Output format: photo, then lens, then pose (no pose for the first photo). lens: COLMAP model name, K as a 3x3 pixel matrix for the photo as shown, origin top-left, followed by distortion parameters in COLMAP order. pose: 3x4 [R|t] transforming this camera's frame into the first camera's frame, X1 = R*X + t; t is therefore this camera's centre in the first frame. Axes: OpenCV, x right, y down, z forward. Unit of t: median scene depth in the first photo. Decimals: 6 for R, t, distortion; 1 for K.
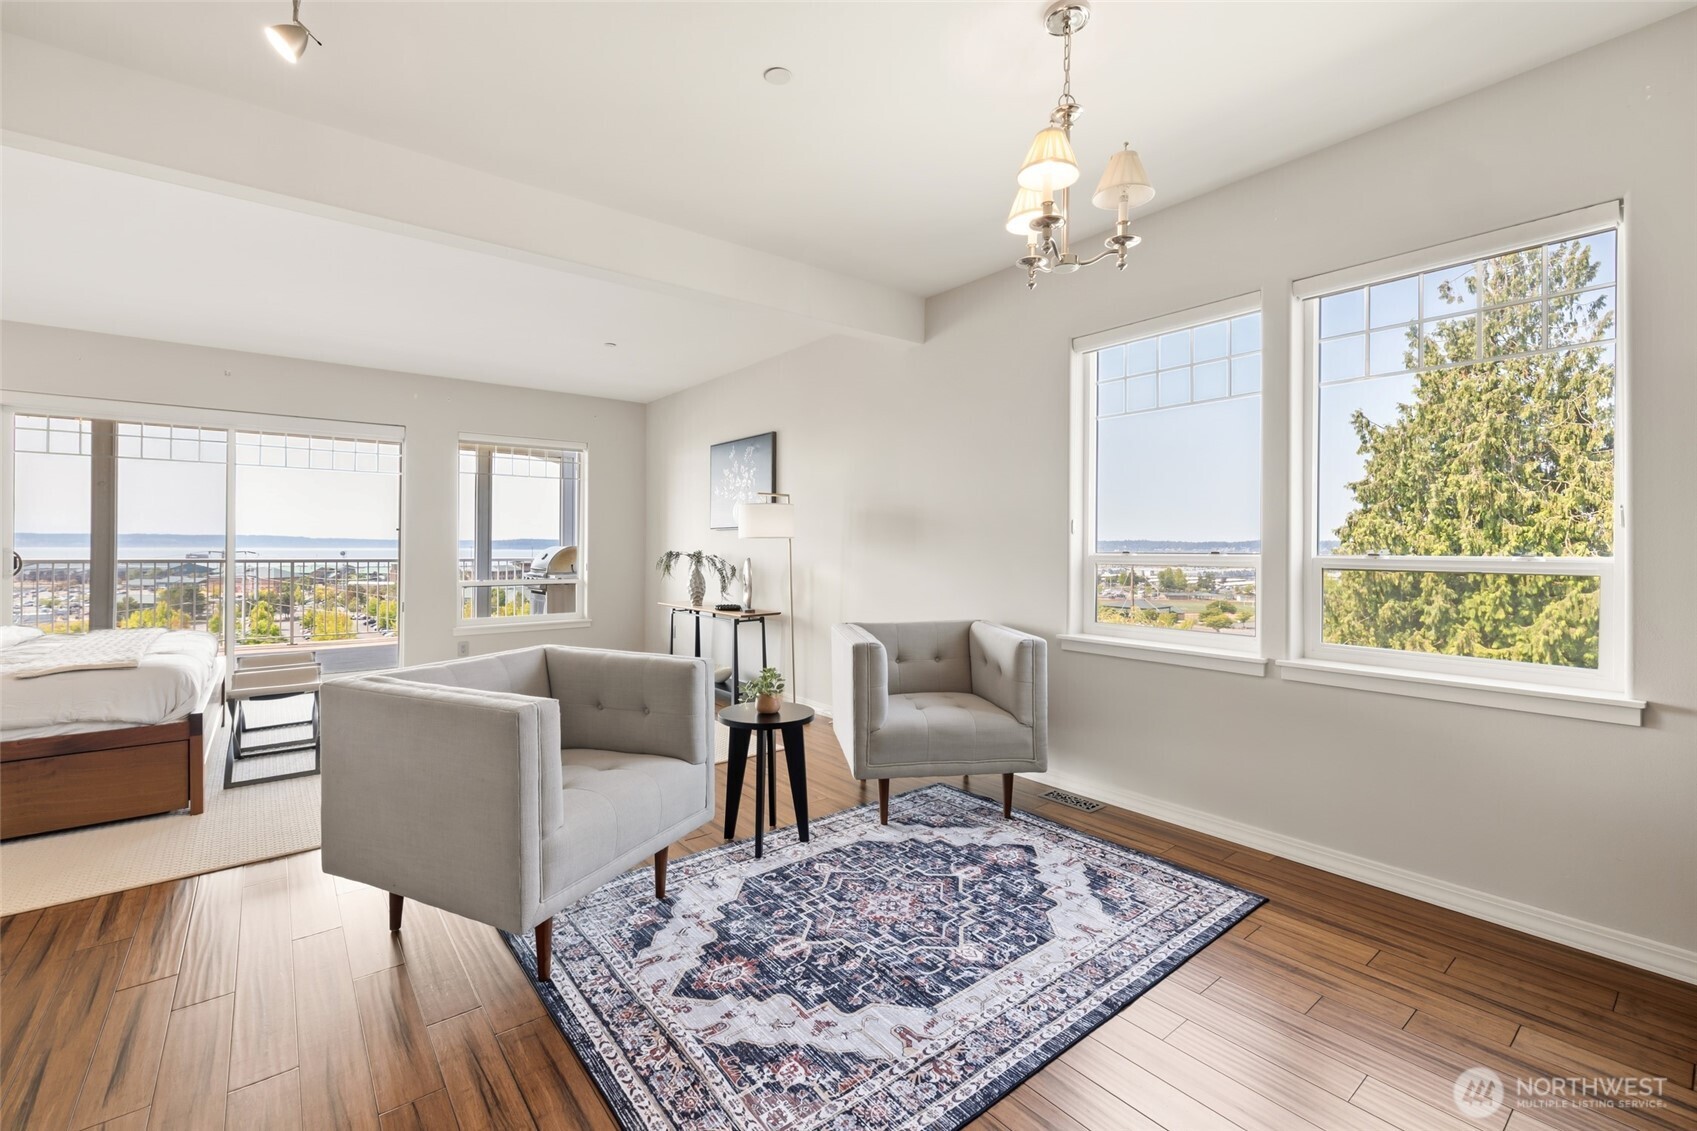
lens RADIAL K [[710.0, 0, 817.4], [0, 710.0, 543.2], [0, 0, 1]] dist [0.001504, -0.000028]
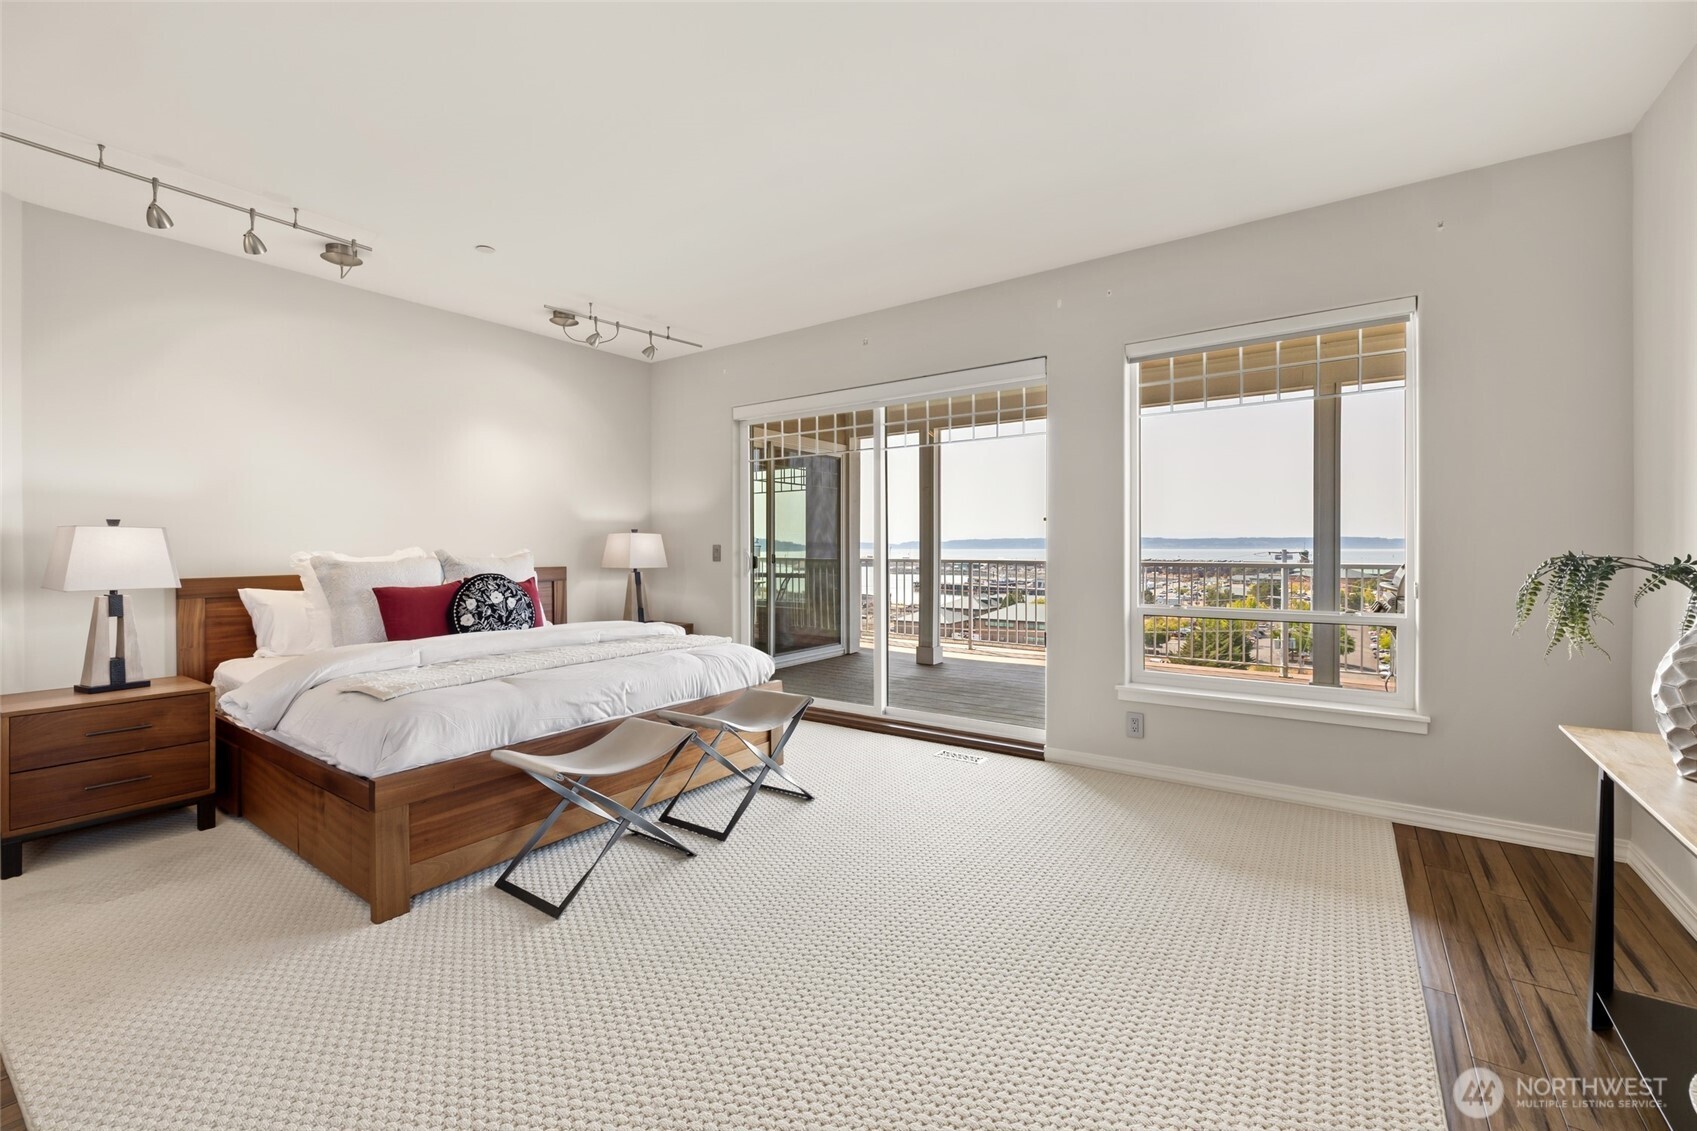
lens RADIAL K [[710.0, 0, 847.4], [0, 710.0, 558.6], [0, 0, 1]] dist [0.001504, -0.000028]
pose [[0.300165, 0.009902, -0.953836, -0.022457], [0.009779, 0.999862, 0.013457, 0.005156], [0.953837, -0.013367, 0.300026, 0.549898]]
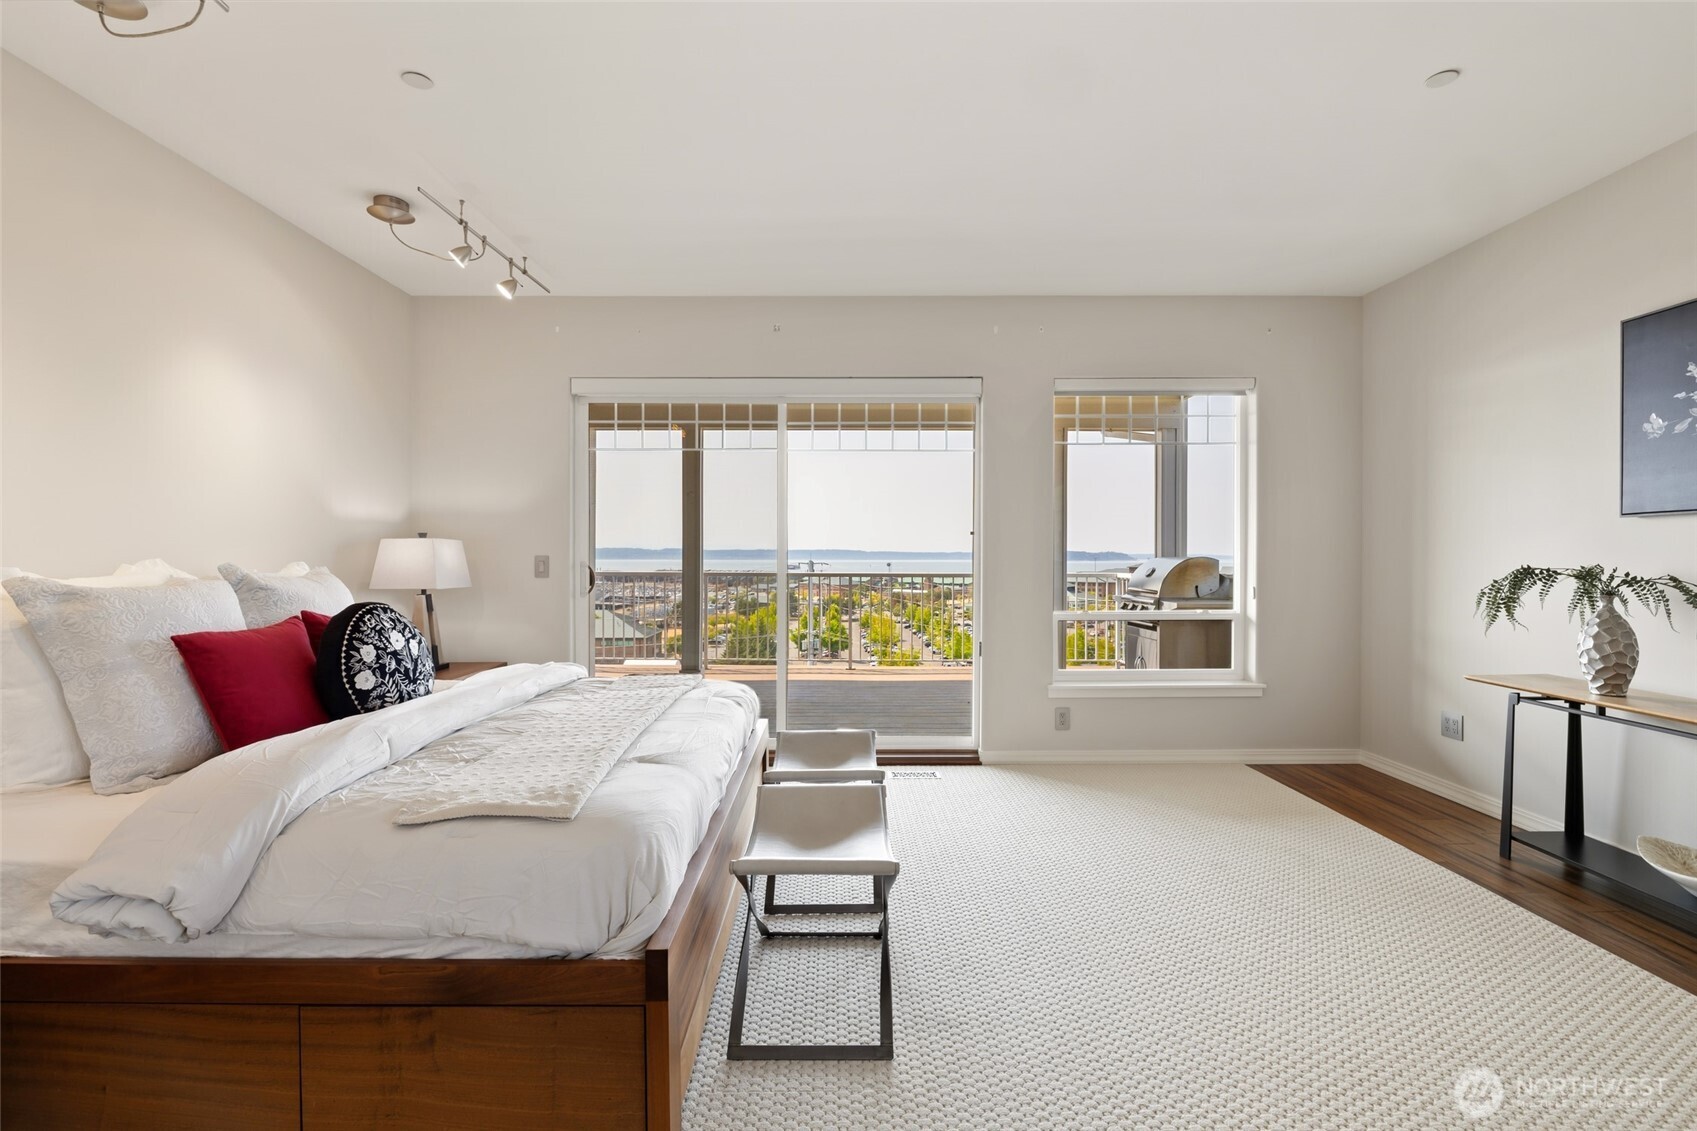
lens RADIAL K [[744.6, 0, 847.3], [0, 744.6, 569.3], [0, 0, 1]] dist [-0.004695, 0.000203]
pose [[0.799424, 0.005188, -0.600744, -0.226159], [0.007044, 0.999813, 0.018007, 0.001099], [0.600725, -0.018627, 0.799238, 0.315235]]
